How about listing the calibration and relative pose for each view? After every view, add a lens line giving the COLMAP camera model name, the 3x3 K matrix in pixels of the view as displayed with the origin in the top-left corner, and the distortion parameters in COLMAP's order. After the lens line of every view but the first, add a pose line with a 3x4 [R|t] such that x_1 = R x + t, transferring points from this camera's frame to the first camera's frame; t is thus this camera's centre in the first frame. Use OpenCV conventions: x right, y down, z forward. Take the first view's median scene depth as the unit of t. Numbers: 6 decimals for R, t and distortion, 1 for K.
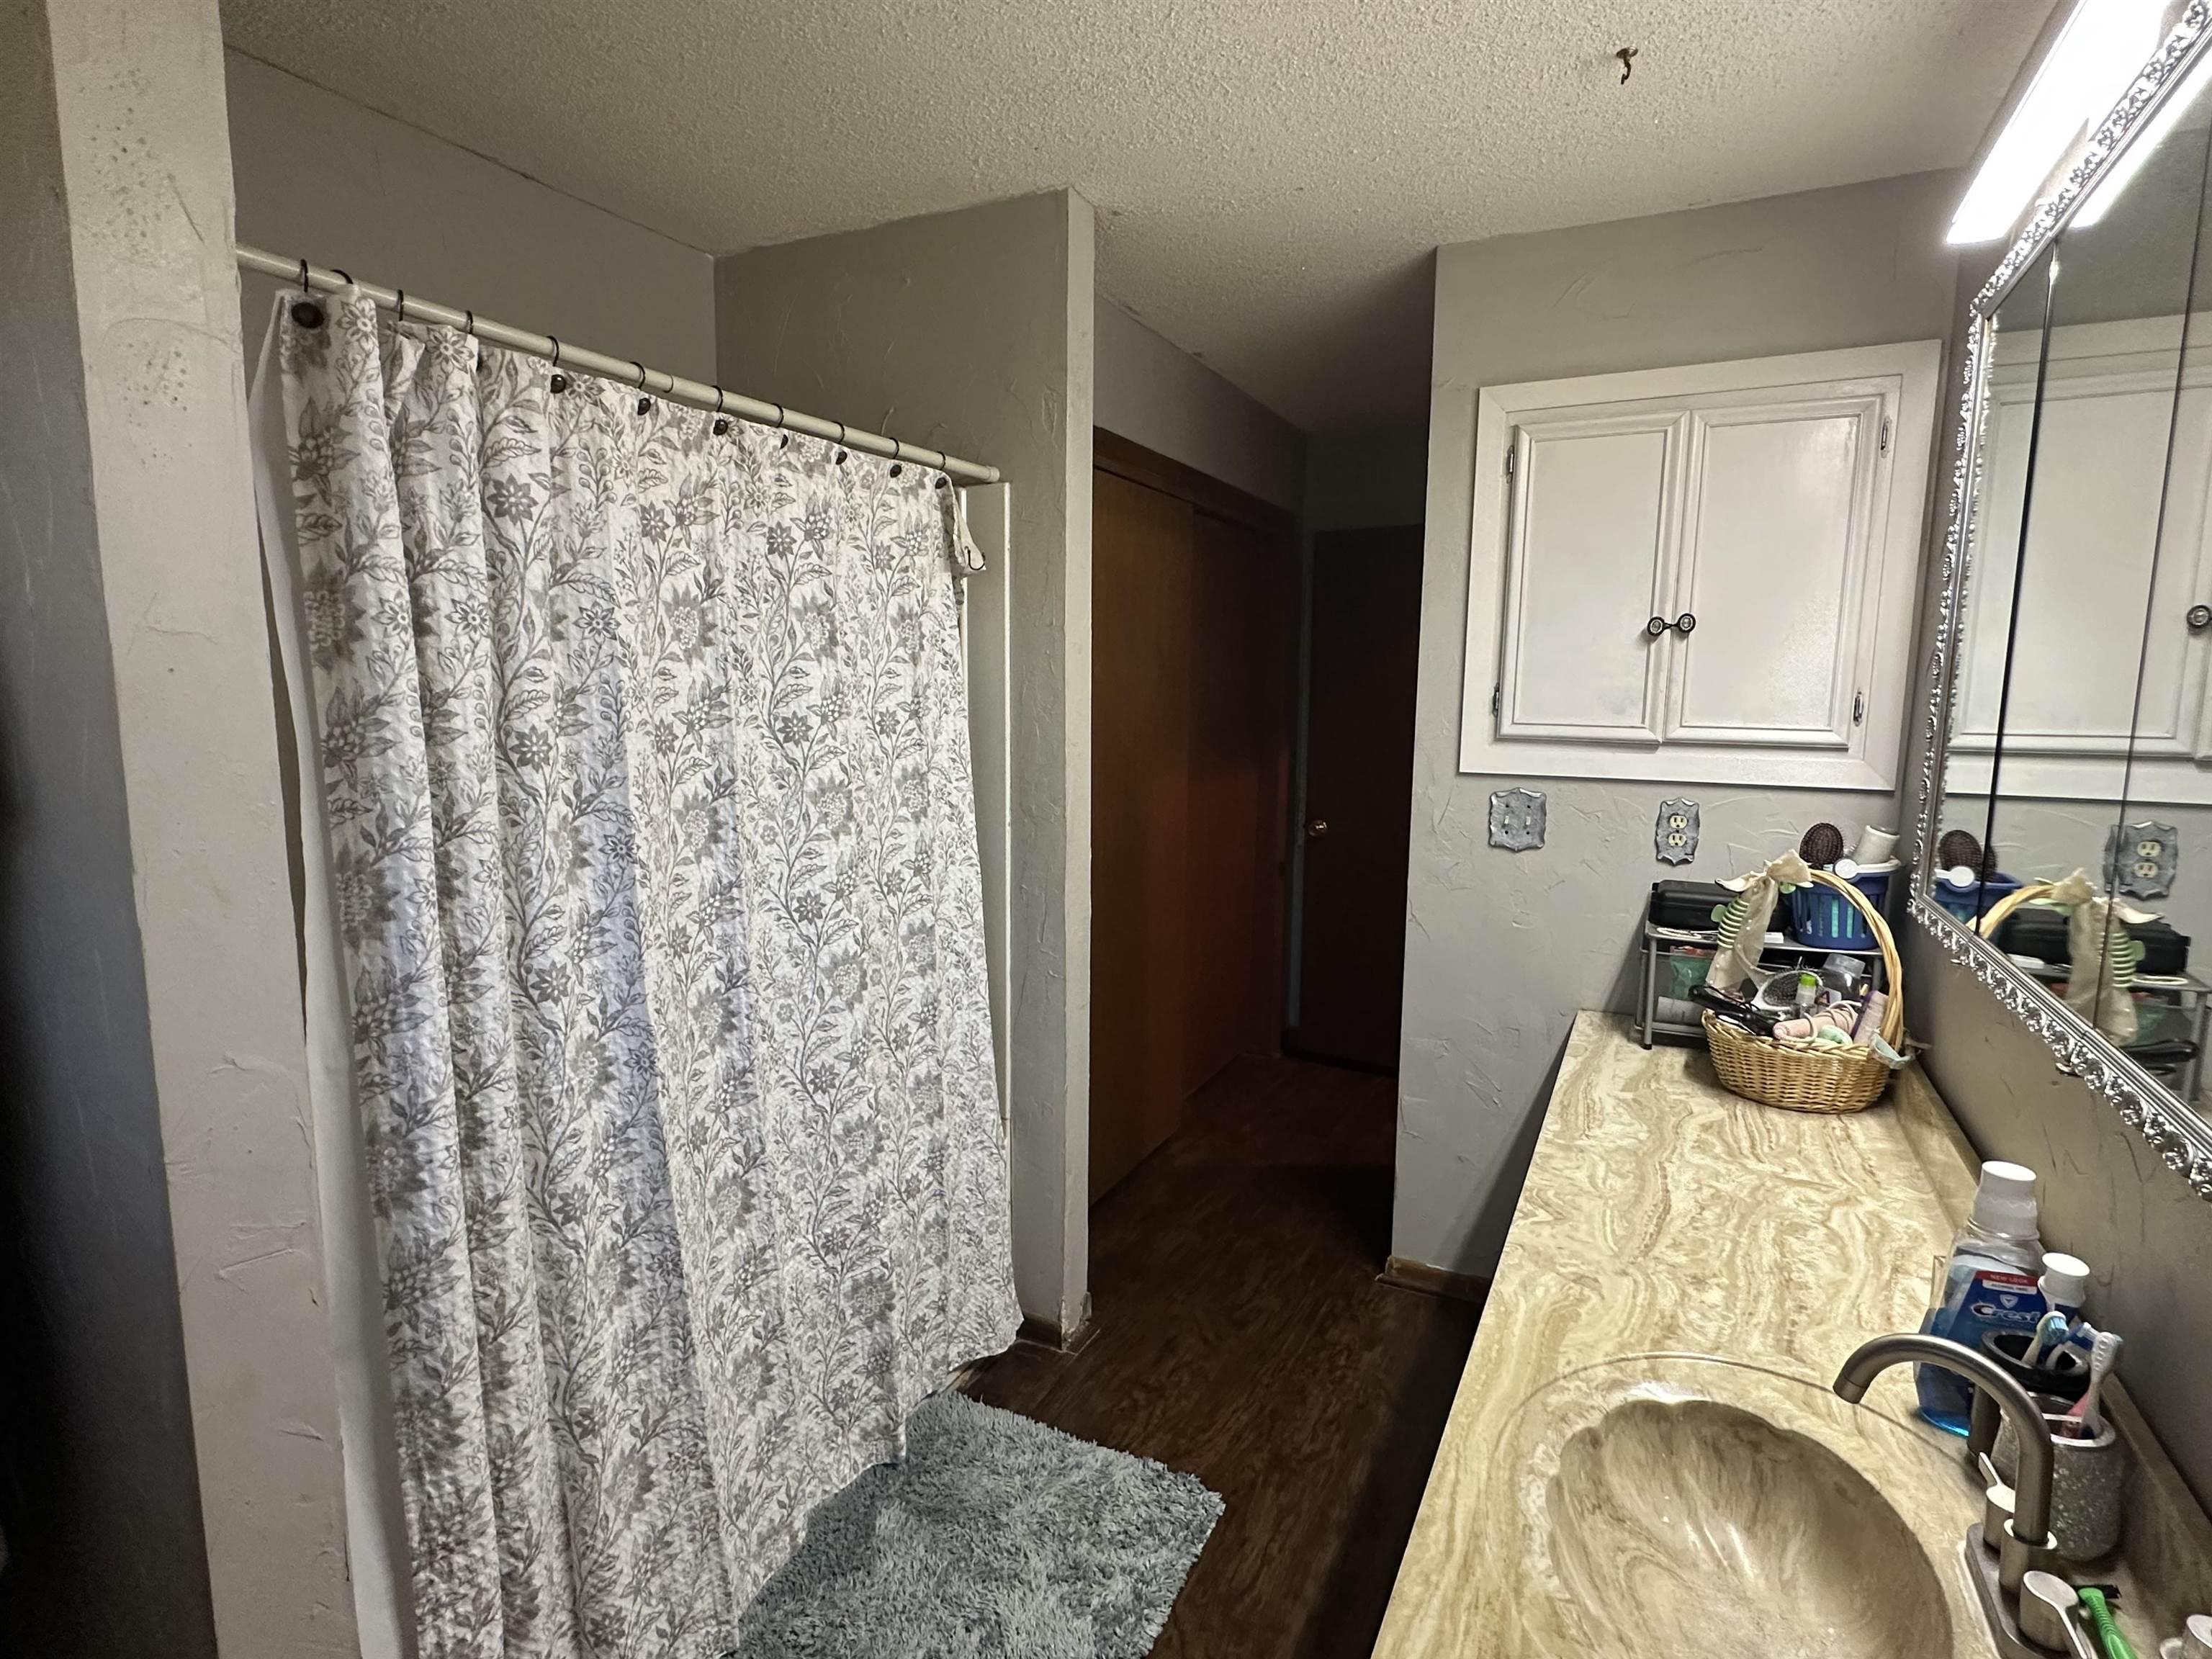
lens RADIAL K [[1135.0, 0, 1100.2], [0, 1135.0, 833.8], [0, 0, 1]] dist [-0.003569, -0.000500]
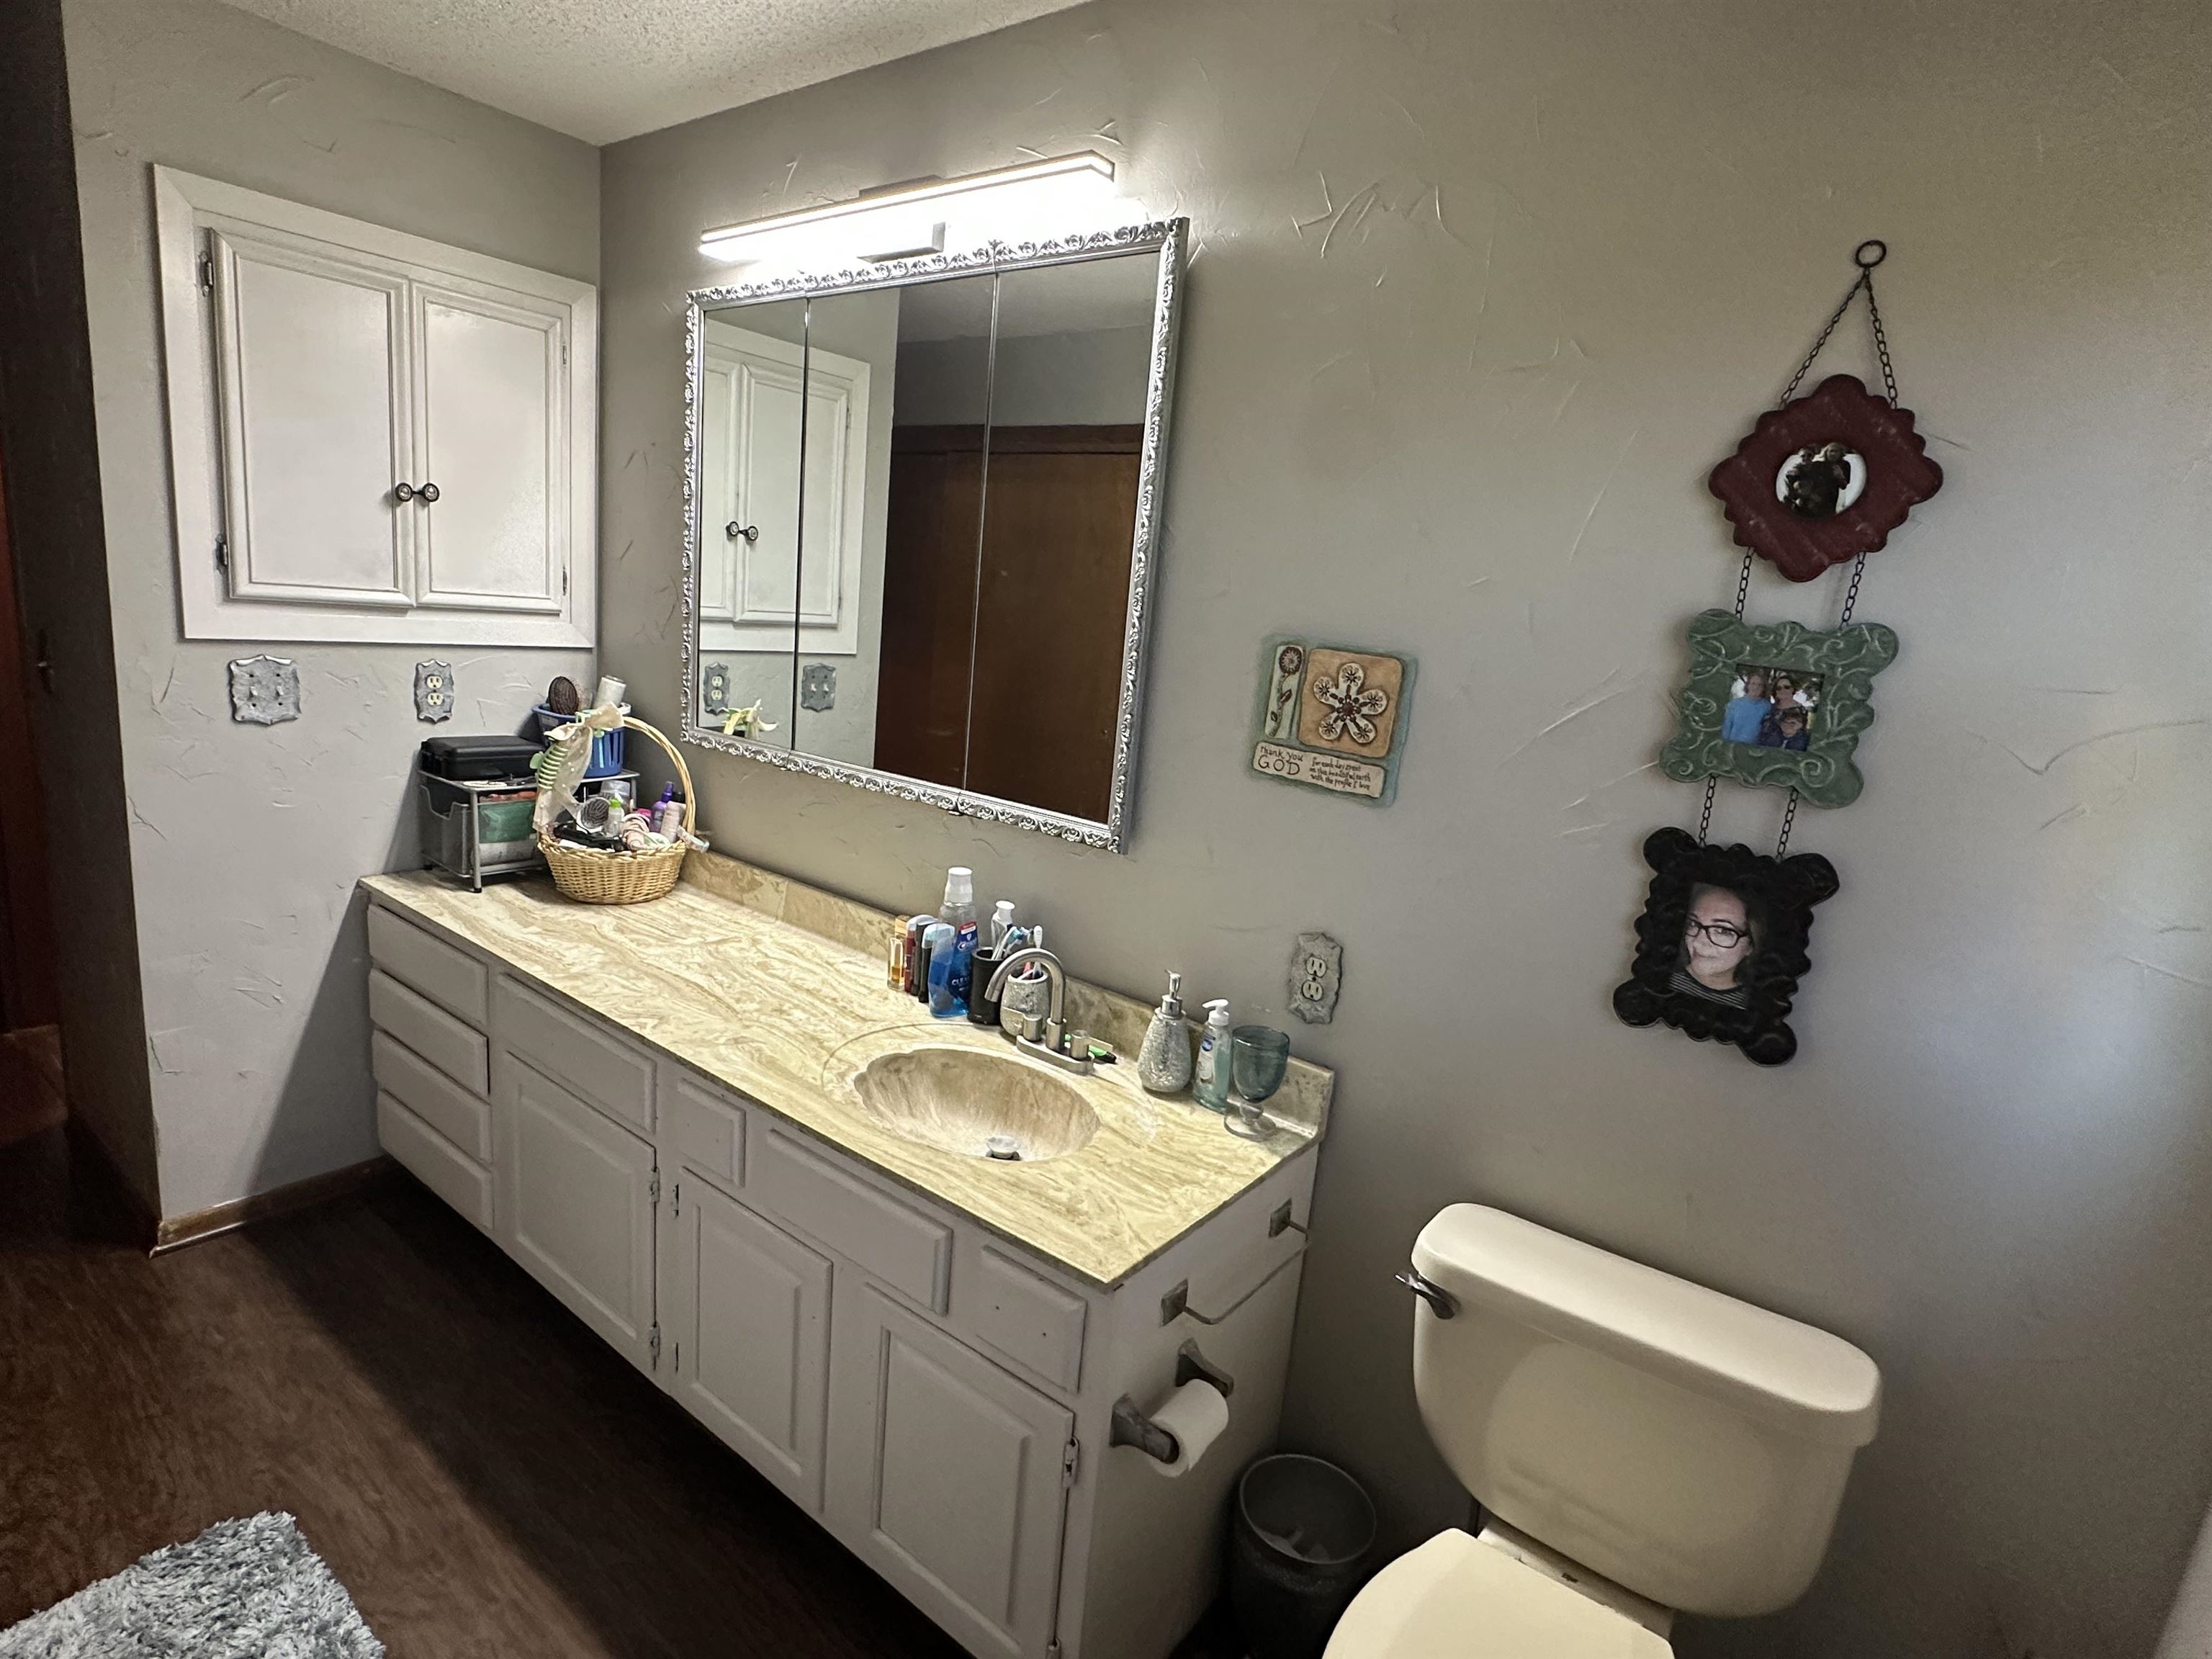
lens RADIAL K [[1135.0, 0, 1100.2], [0, 1135.0, 833.8], [0, 0, 1]] dist [-0.003569, -0.000500]
pose [[0.183658, -0.195963, 0.963259, -0.481276], [0.036989, 0.980611, 0.192441, -0.059050], [-0.982294, 0.000287, 0.187345, 0.209385]]
